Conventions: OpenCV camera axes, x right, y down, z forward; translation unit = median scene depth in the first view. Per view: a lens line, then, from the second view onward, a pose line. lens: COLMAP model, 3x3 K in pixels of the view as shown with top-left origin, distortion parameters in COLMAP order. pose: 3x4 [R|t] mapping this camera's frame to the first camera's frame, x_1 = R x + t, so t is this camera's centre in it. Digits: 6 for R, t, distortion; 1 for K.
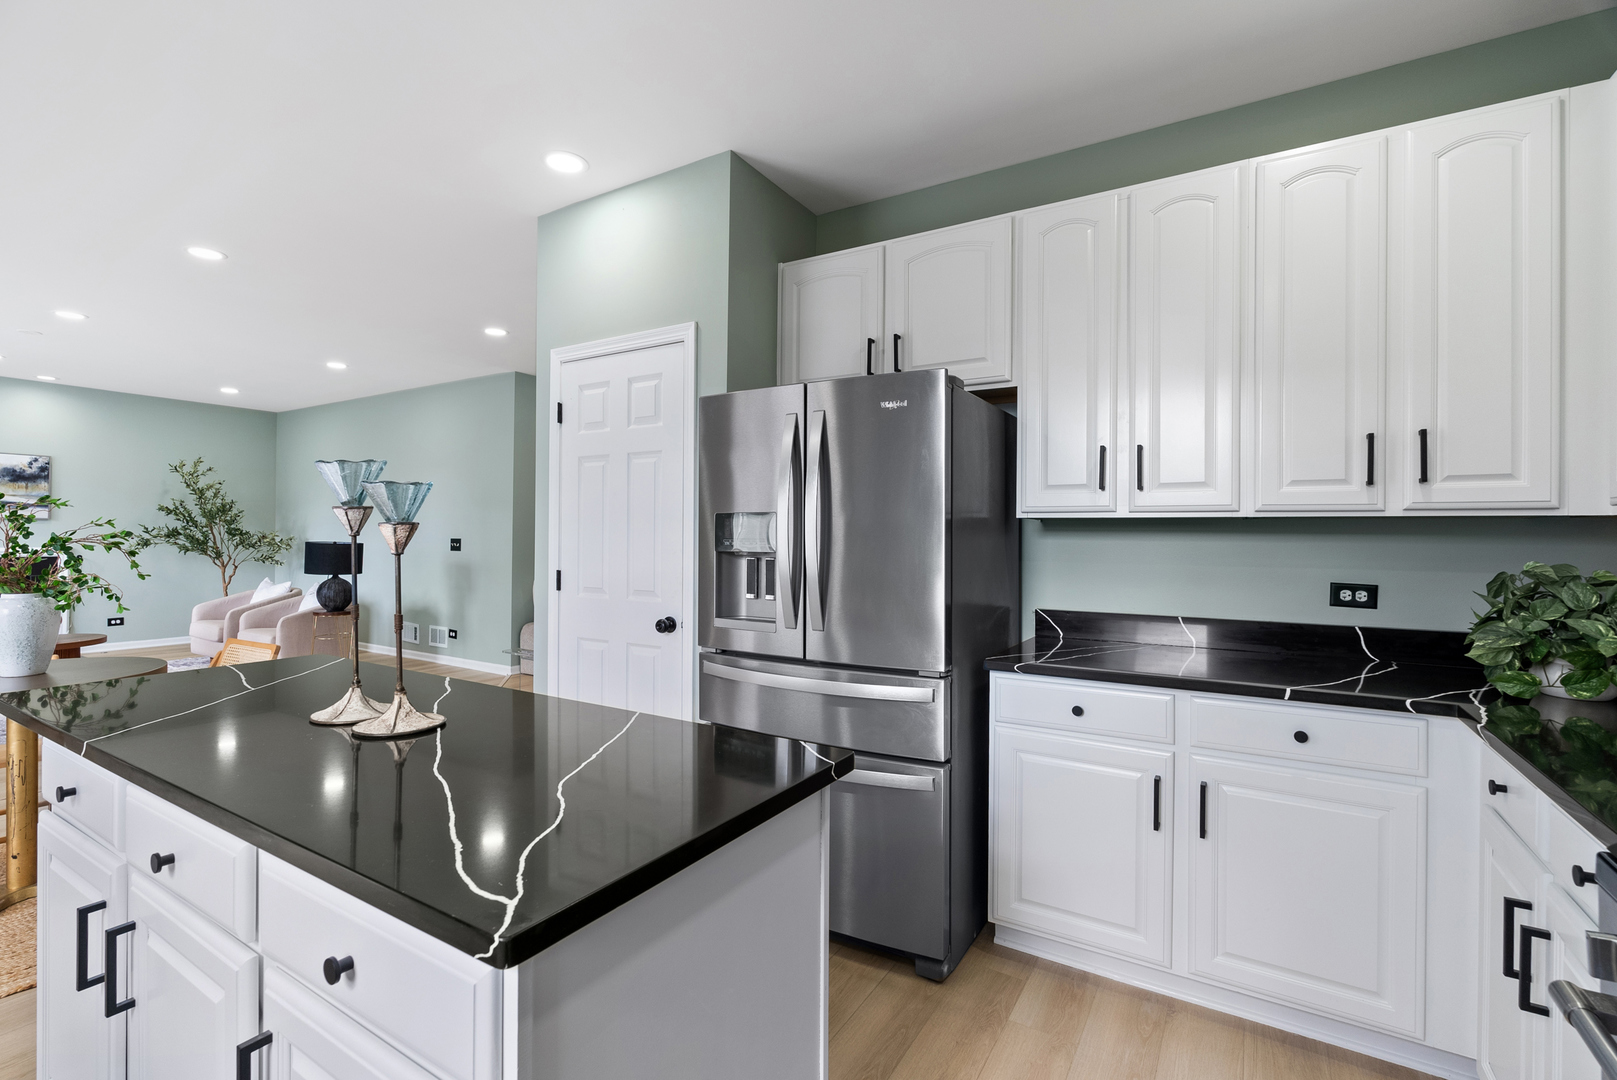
lens RADIAL K [[728.1, 0, 805.8], [0, 728.1, 531.4], [0, 0, 1]] dist [0.000670, -0.001315]
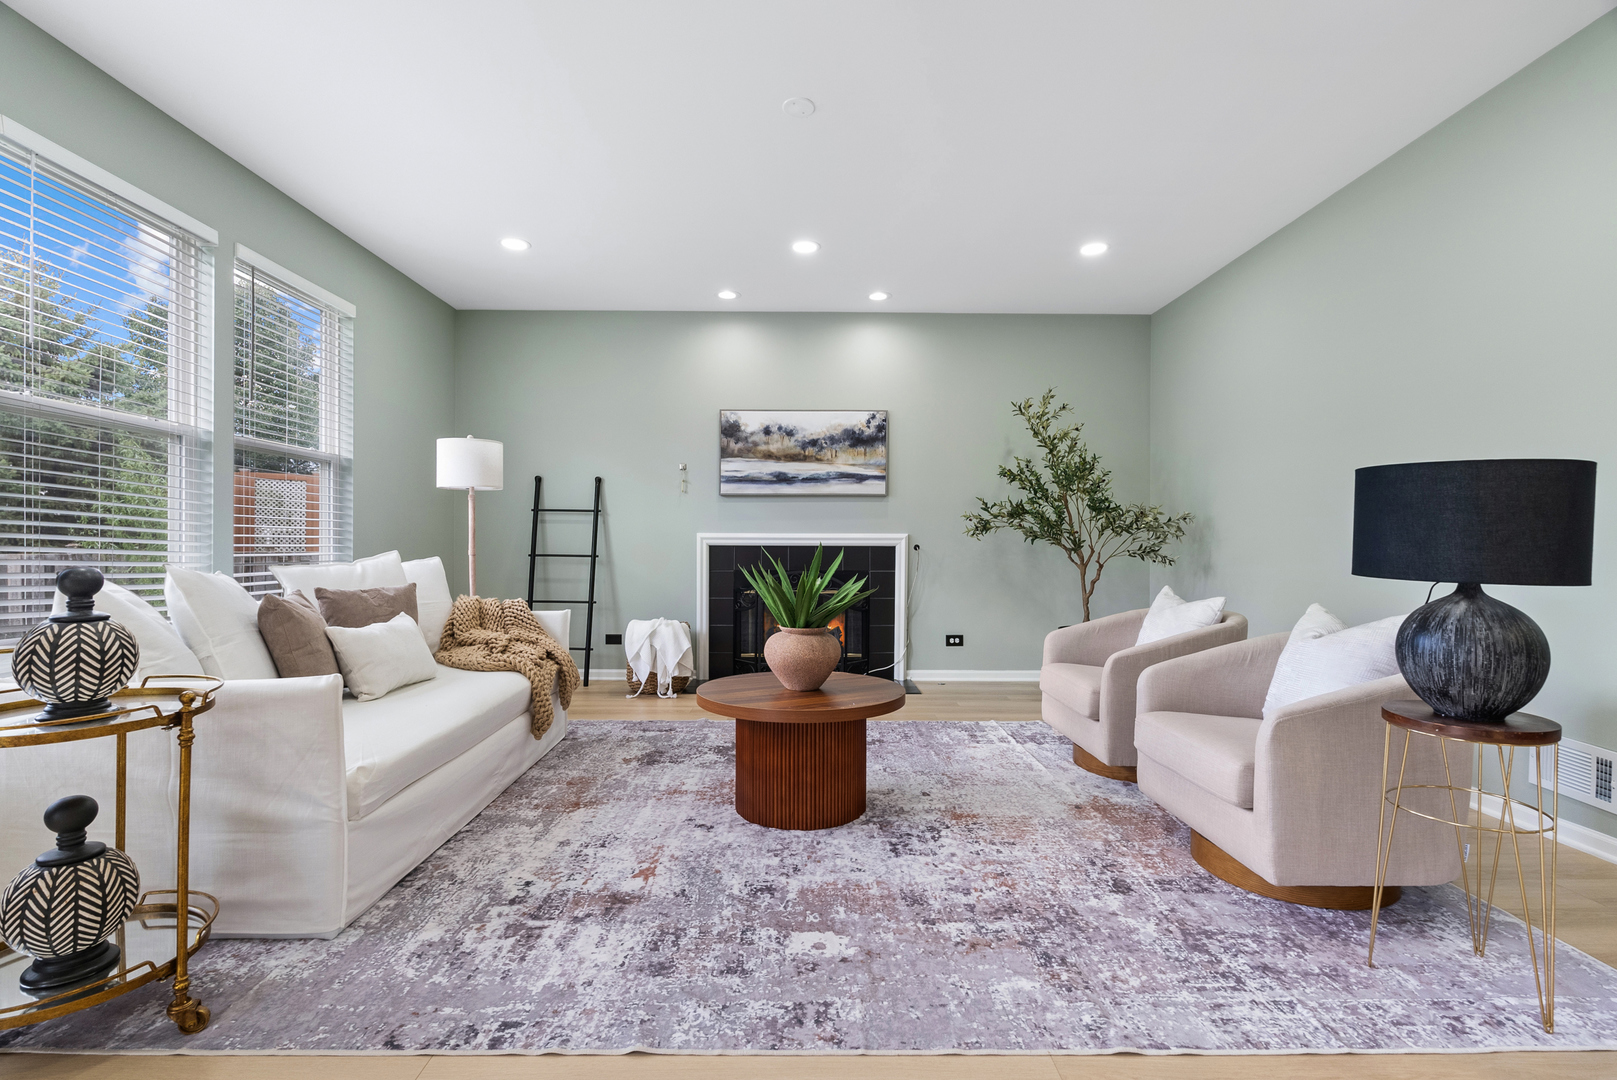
lens RADIAL K [[728.1, 0, 815.7], [0, 728.1, 543.9], [0, 0, 1]] dist [0.000670, -0.001315]
pose [[0.546481, -0.007168, -0.837441, -0.432069], [0.002998, 0.999974, -0.006603, 0.035458], [0.837466, 0.001098, 0.546488, 0.503764]]
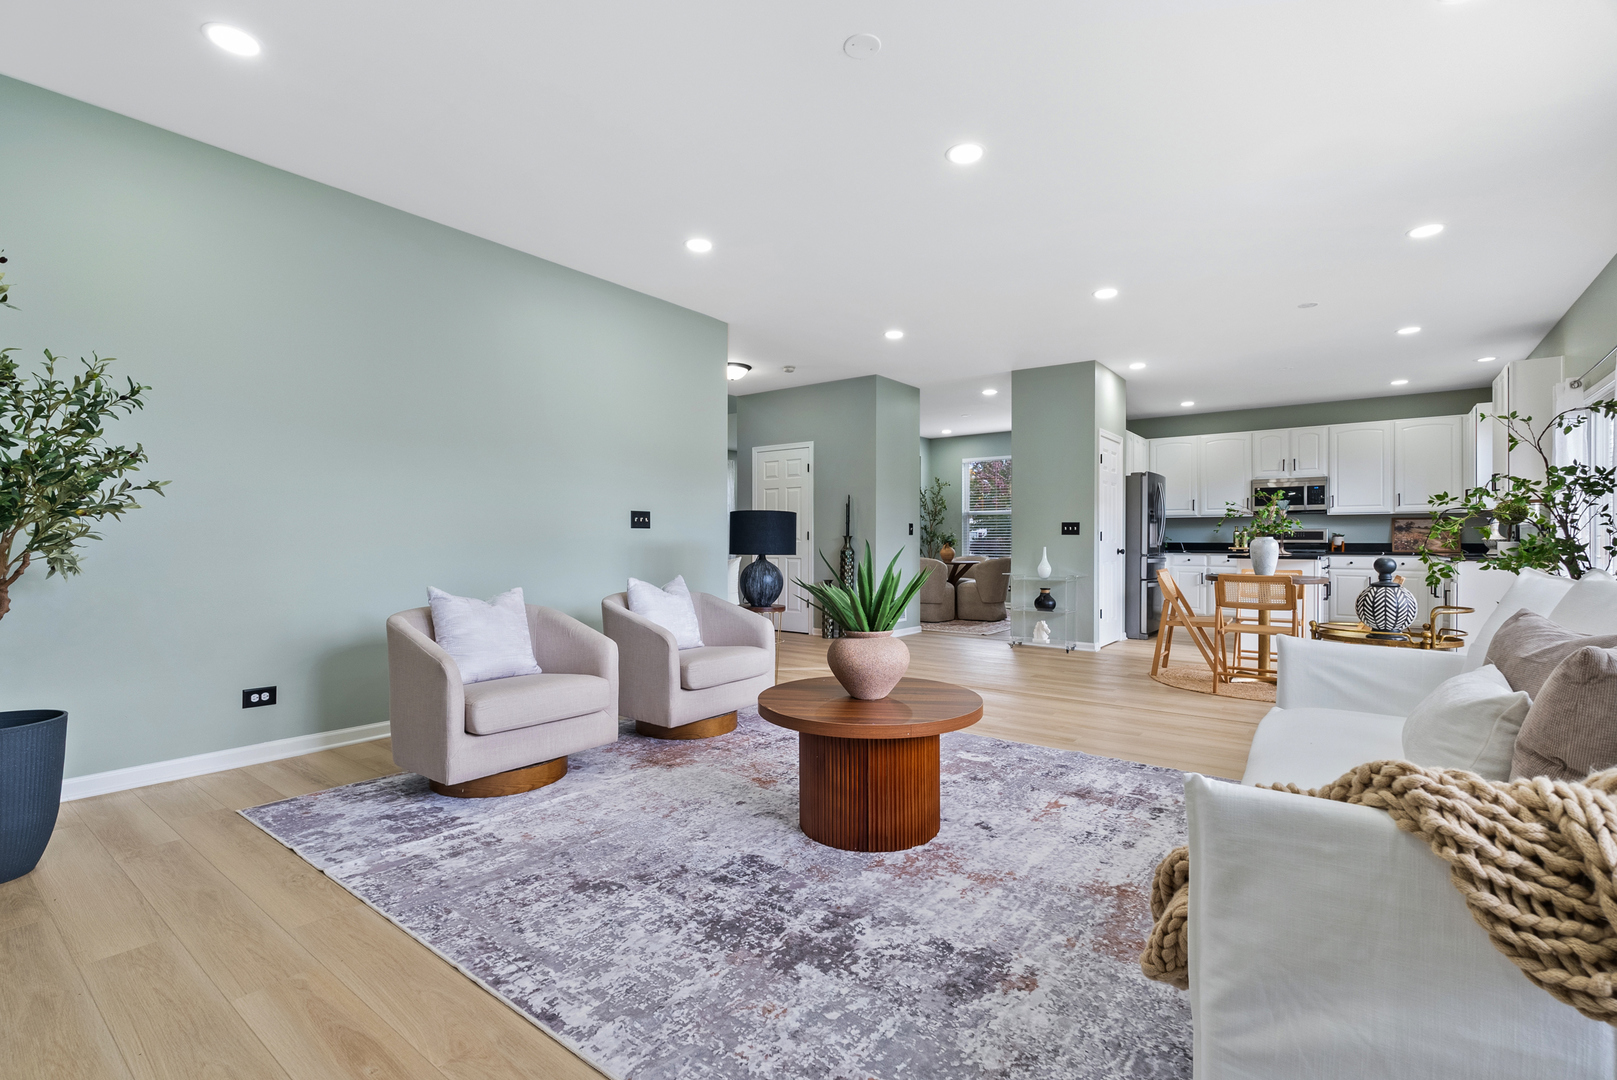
lens RADIAL K [[728.1, 0, 816.6], [0, 728.1, 544.6], [0, 0, 1]] dist [0.000670, -0.001315]
pose [[0.085905, -0.006891, 0.996279, -1.033073], [-0.004241, 0.999964, 0.007282, 0.033074], [-0.996294, -0.004850, 0.085873, 0.679042]]
